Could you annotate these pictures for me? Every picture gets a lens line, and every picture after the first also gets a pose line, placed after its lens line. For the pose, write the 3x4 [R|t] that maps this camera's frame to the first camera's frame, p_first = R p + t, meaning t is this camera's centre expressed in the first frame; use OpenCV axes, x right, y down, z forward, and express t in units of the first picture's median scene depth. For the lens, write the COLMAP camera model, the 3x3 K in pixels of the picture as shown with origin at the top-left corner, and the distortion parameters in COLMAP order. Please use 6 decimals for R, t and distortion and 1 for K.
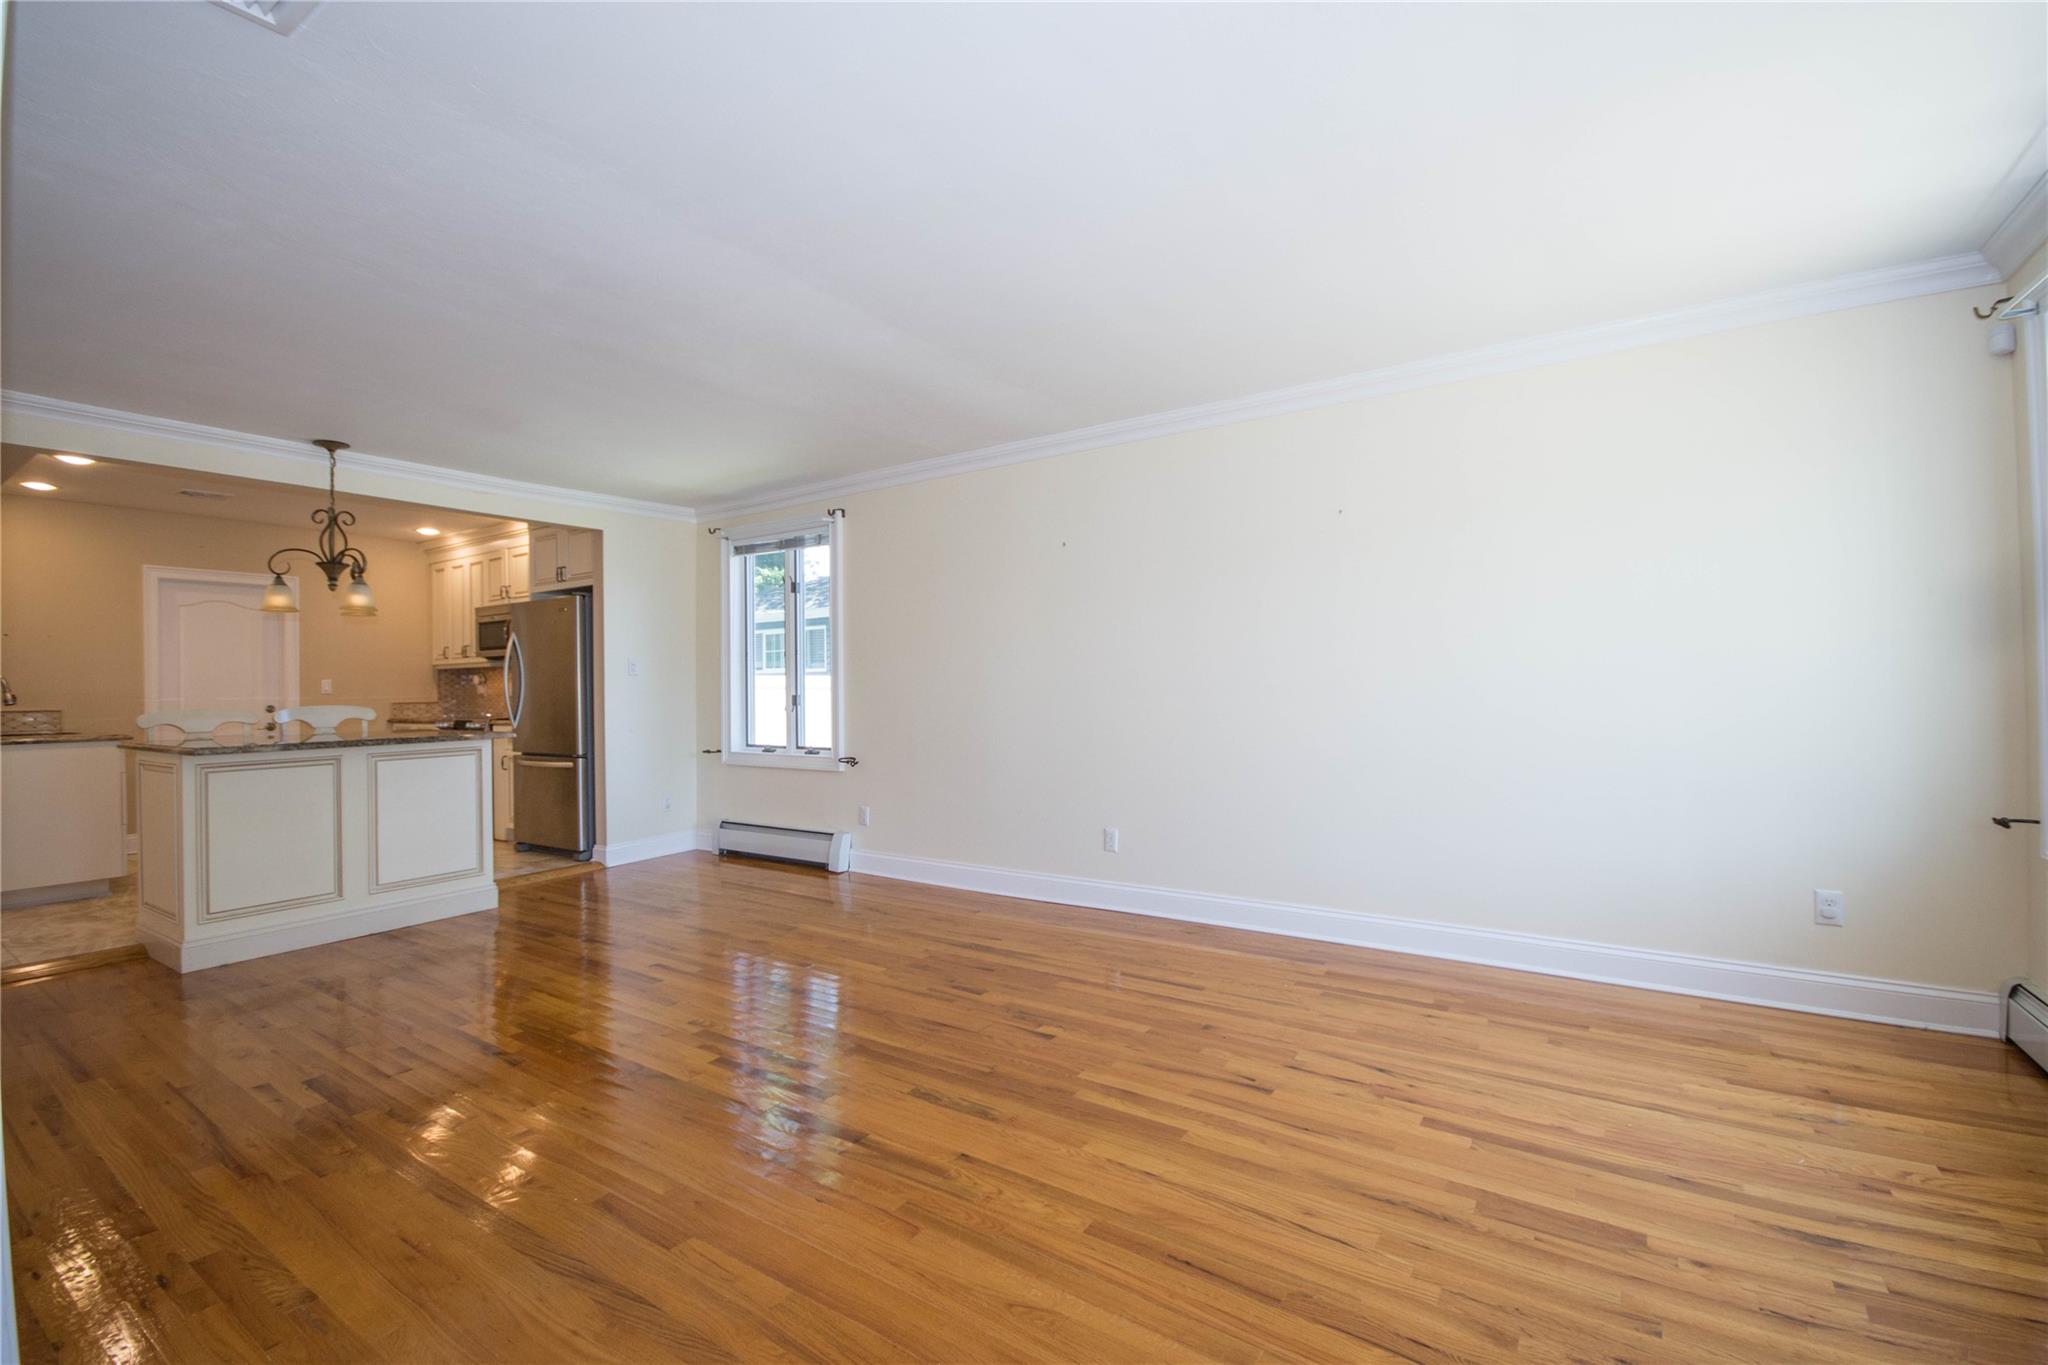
lens RADIAL K [[907.9, 0, 1020.4], [0, 907.9, 686.4], [0, 0, 1]] dist [-0.003447, -0.000443]
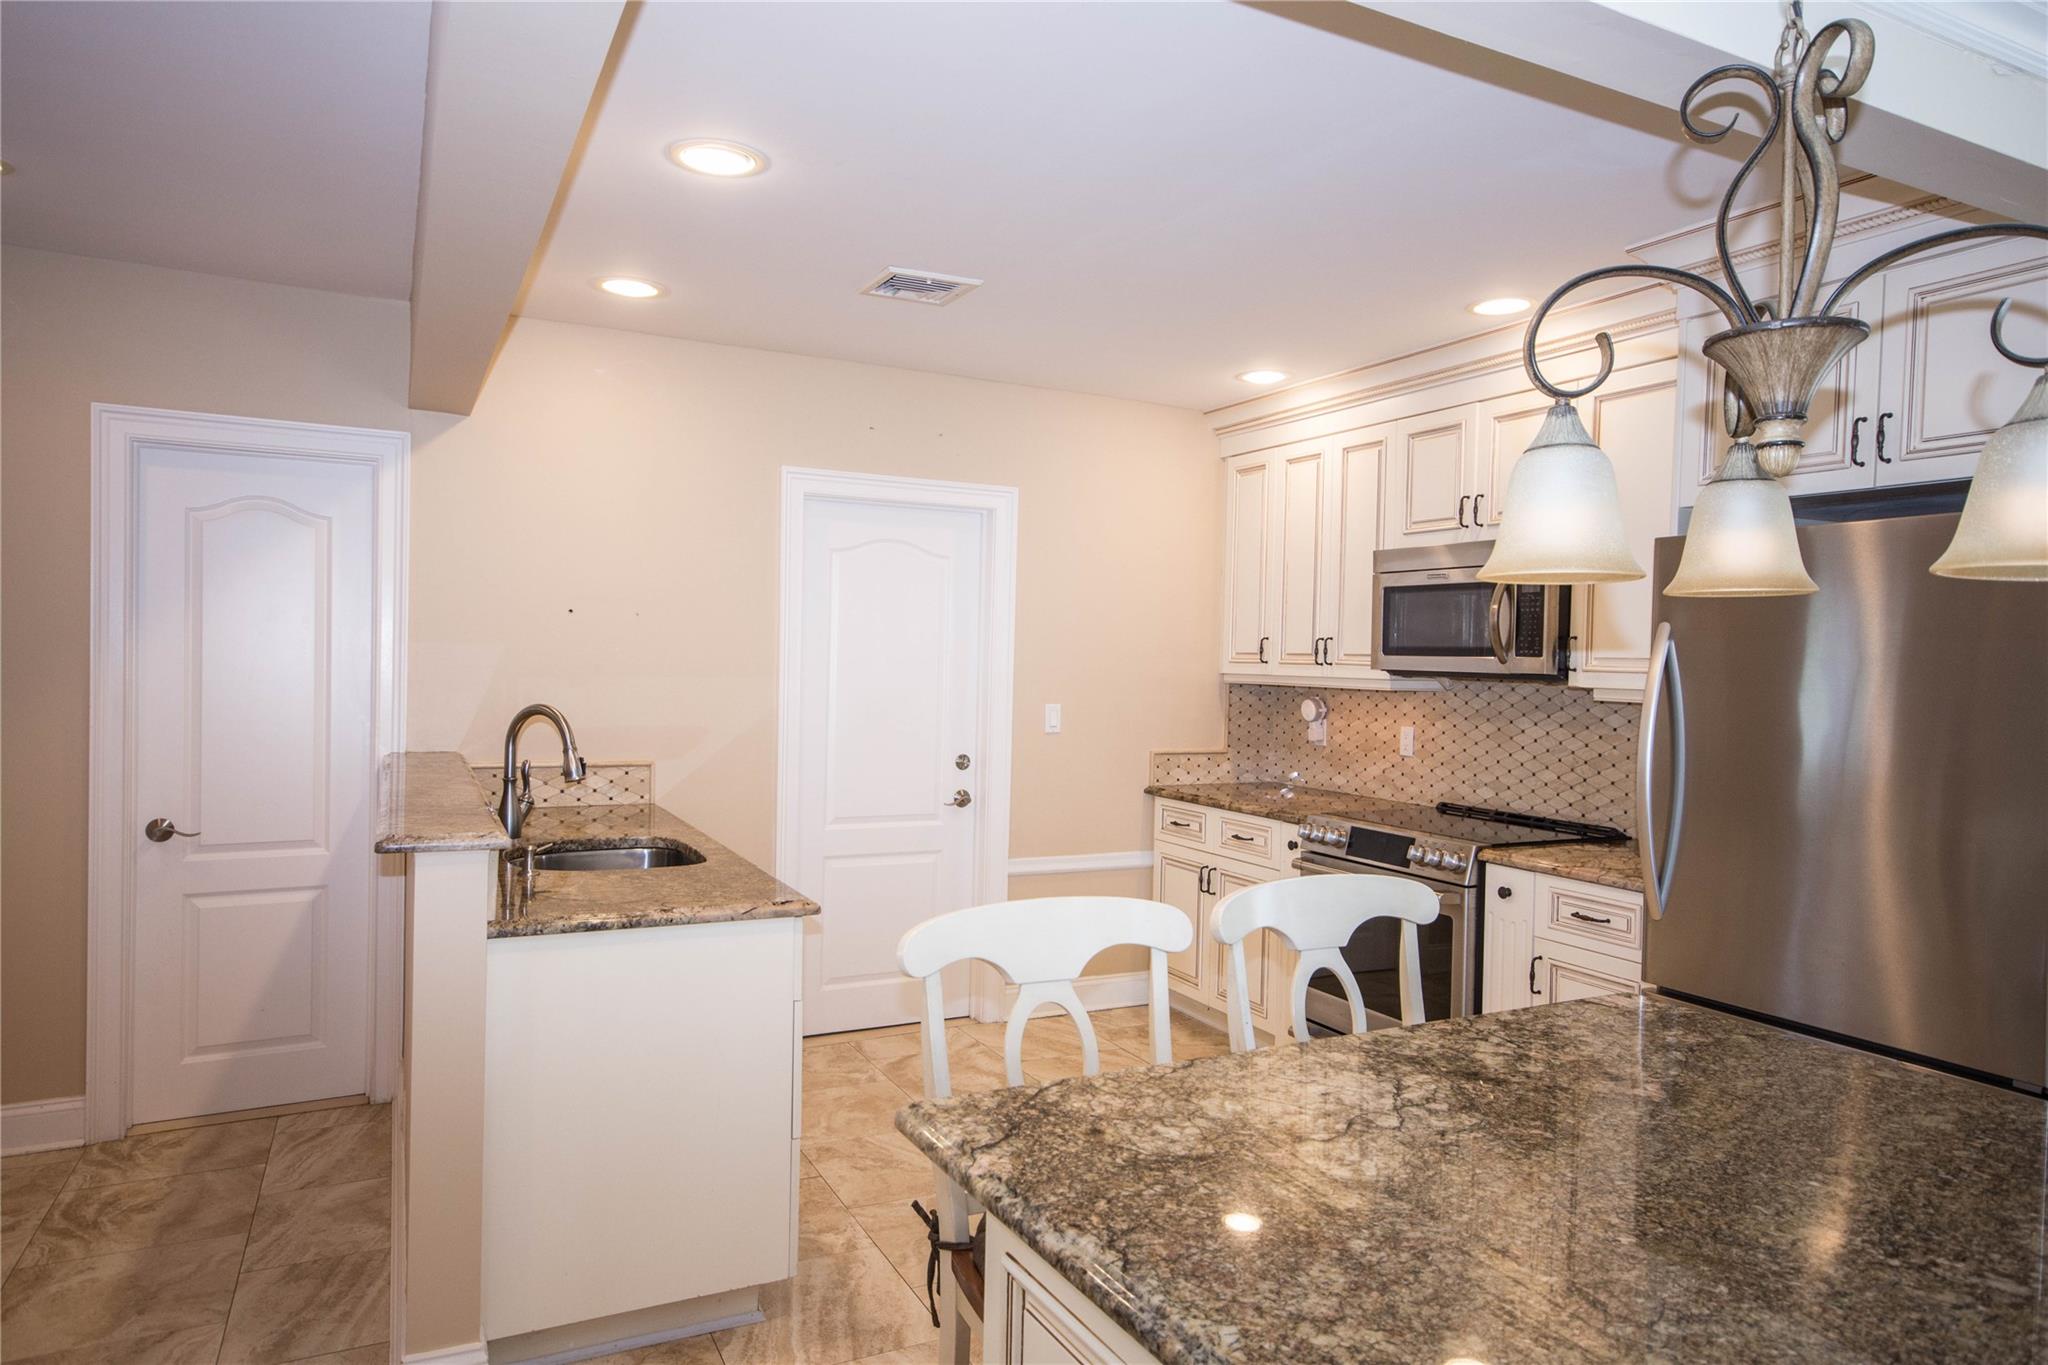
lens RADIAL K [[1275.4, 0, 1025.6], [0, 1275.4, 681.6], [0, 0, 1]] dist [0.000561, 0.000006]
pose [[0.875890, 0.043428, -0.480552, -0.444653], [-0.035019, 0.999036, 0.026455, -0.035167], [0.481238, -0.006343, 0.876567, 0.394367]]
